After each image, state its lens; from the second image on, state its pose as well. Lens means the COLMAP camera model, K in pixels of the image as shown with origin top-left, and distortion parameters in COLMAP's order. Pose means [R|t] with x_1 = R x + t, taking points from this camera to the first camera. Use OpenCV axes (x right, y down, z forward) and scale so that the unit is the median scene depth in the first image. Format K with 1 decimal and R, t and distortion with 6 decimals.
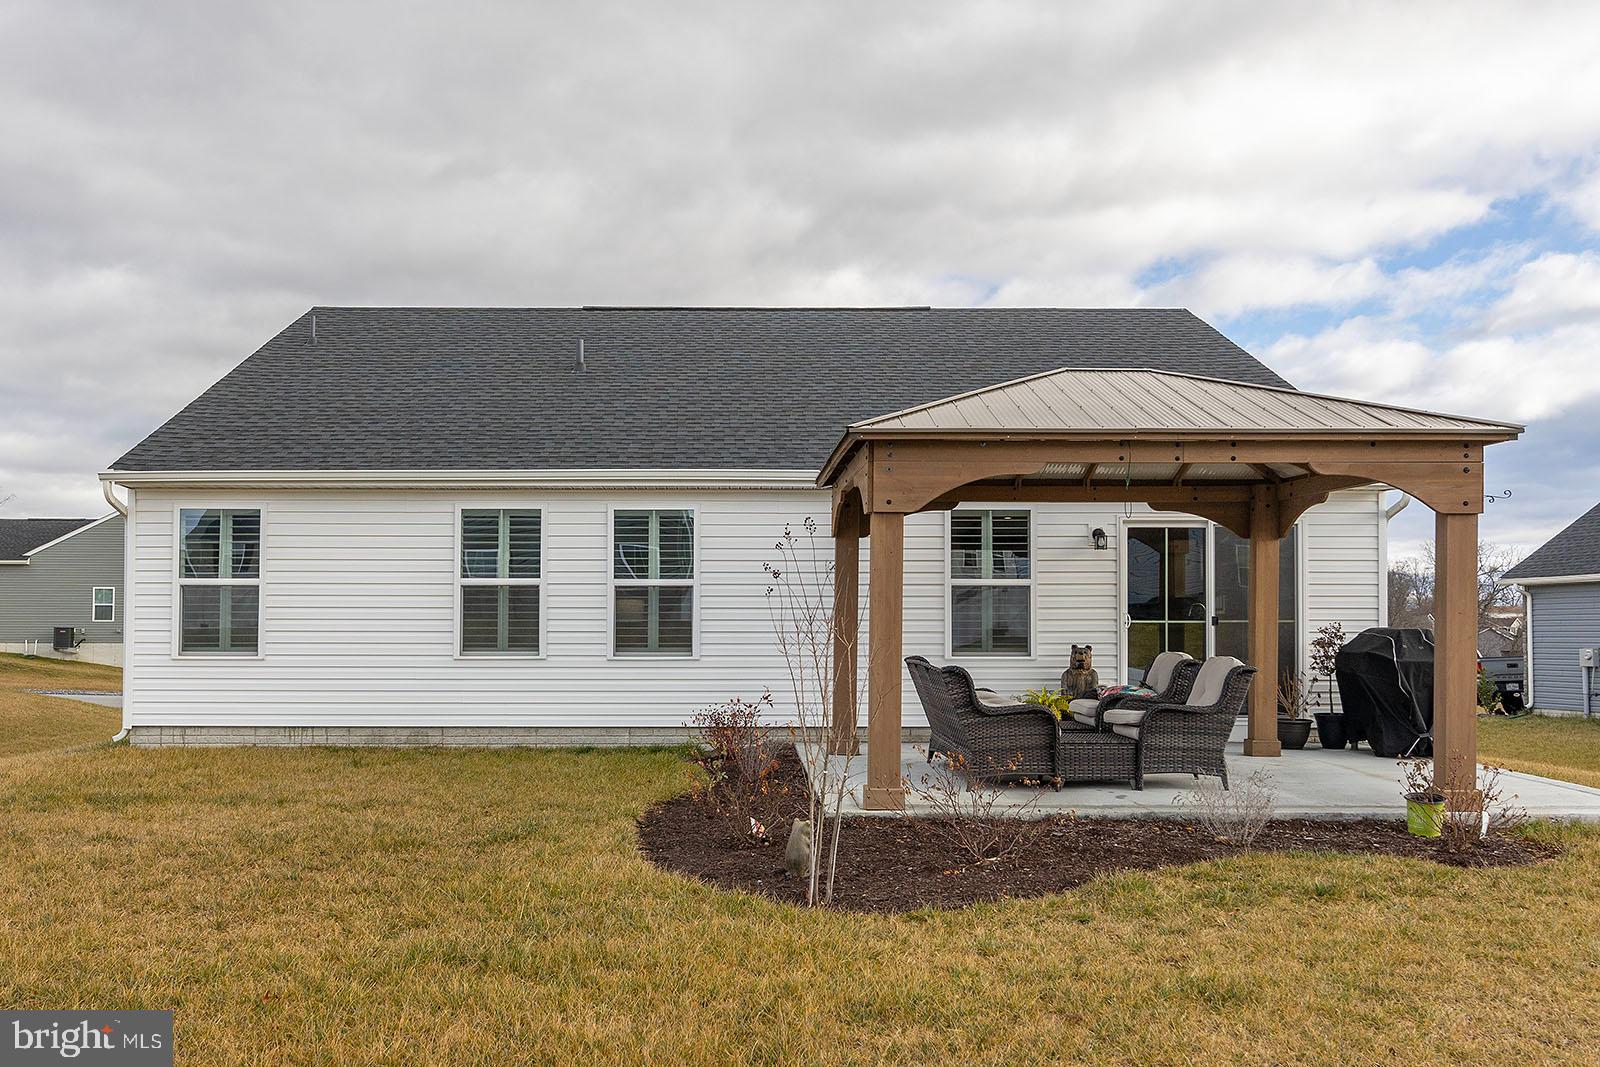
lens RADIAL K [[1119.1, 0, 786.9], [0, 1119.1, 625.8], [0, 0, 1]] dist [-0.003245, -0.004320]
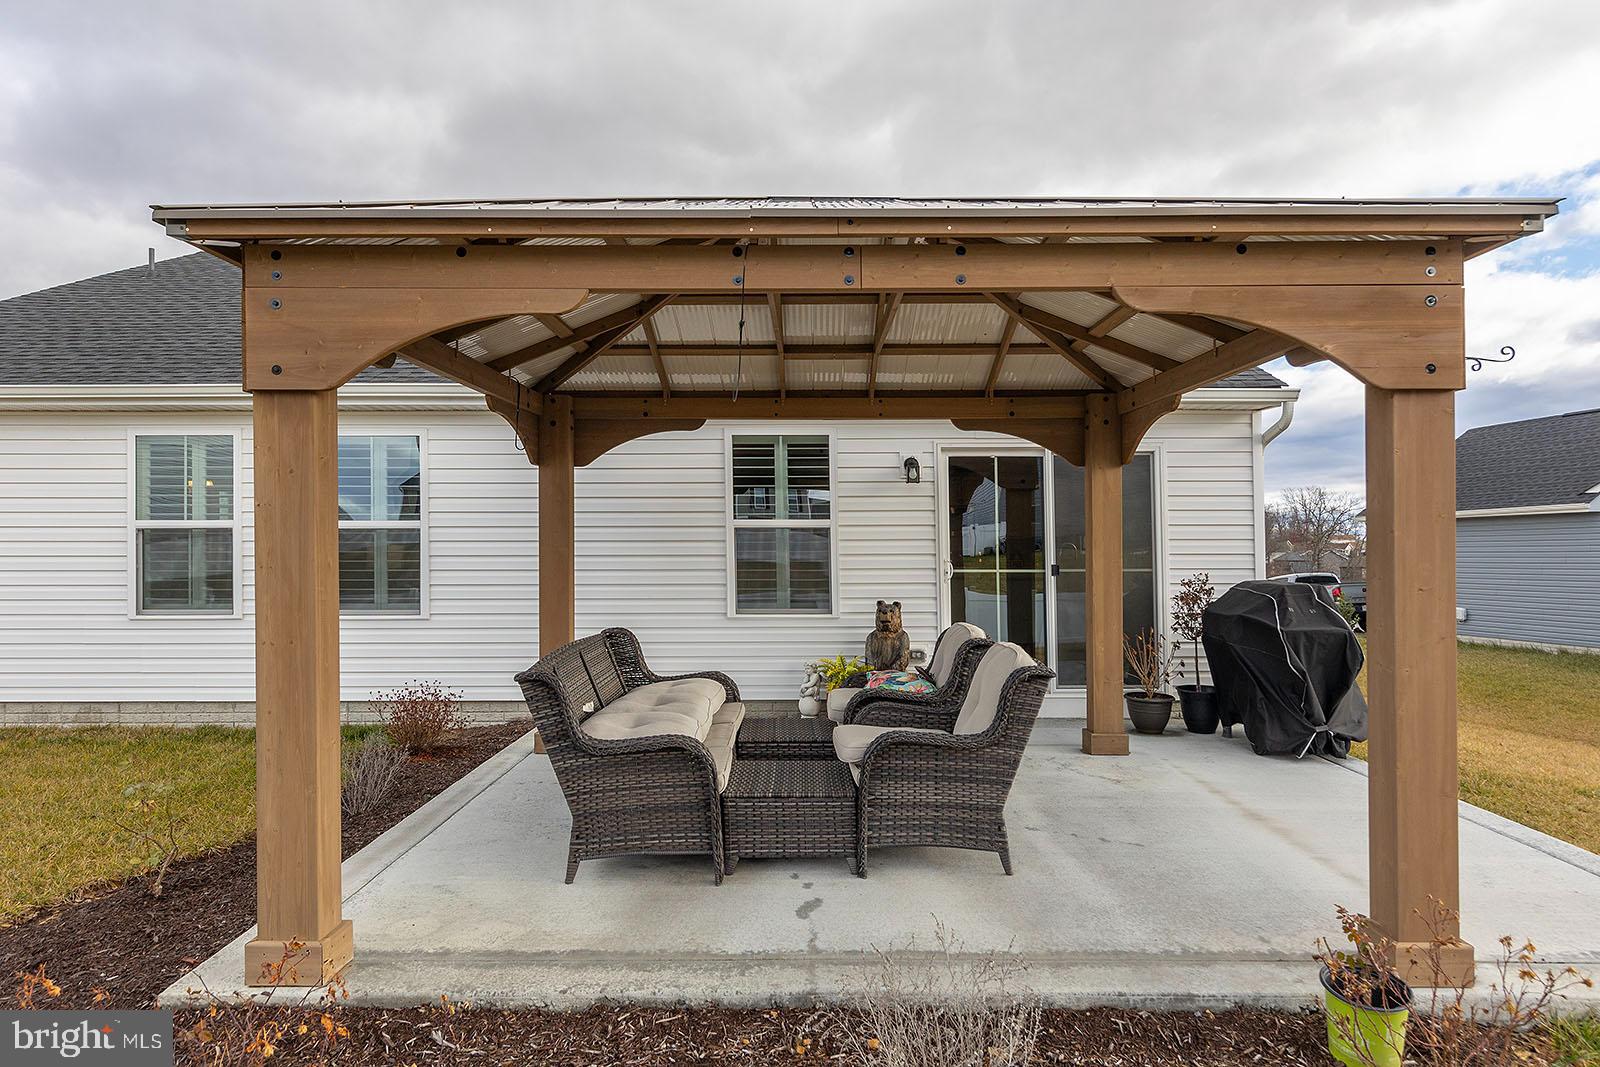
lens RADIAL K [[891.6, 0, 793.5], [0, 891.6, 530.2], [0, 0, 1]] dist [0.000992, 0.001153]
pose [[0.999927, -0.002767, 0.011786, 0.187788], [0.003099, 0.999597, -0.028232, -0.016147], [-0.011703, 0.028267, 0.999532, 0.357580]]
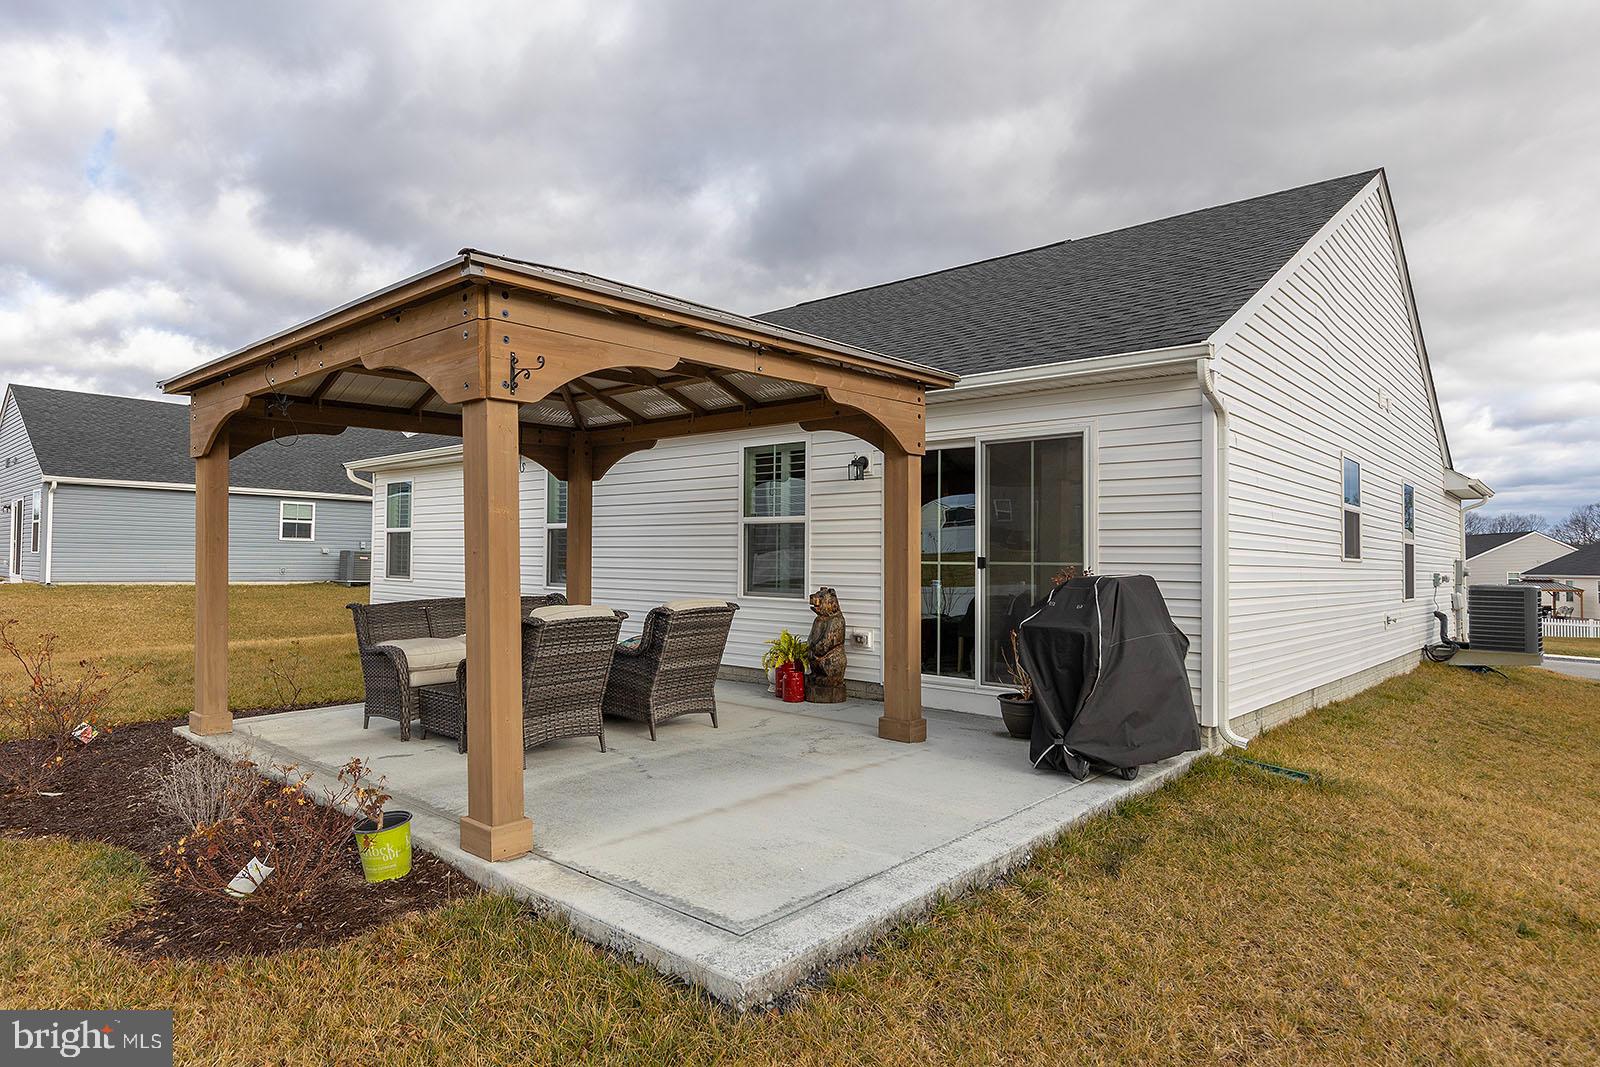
lens RADIAL K [[891.6, 0, 797.8], [0, 891.6, 538.6], [0, 0, 1]] dist [0.000992, 0.001153]
pose [[0.779465, -0.007687, -0.626399, 0.690744], [0.003186, 0.999960, -0.008307, -0.016855], [0.626438, 0.004480, 0.779459, 0.431306]]
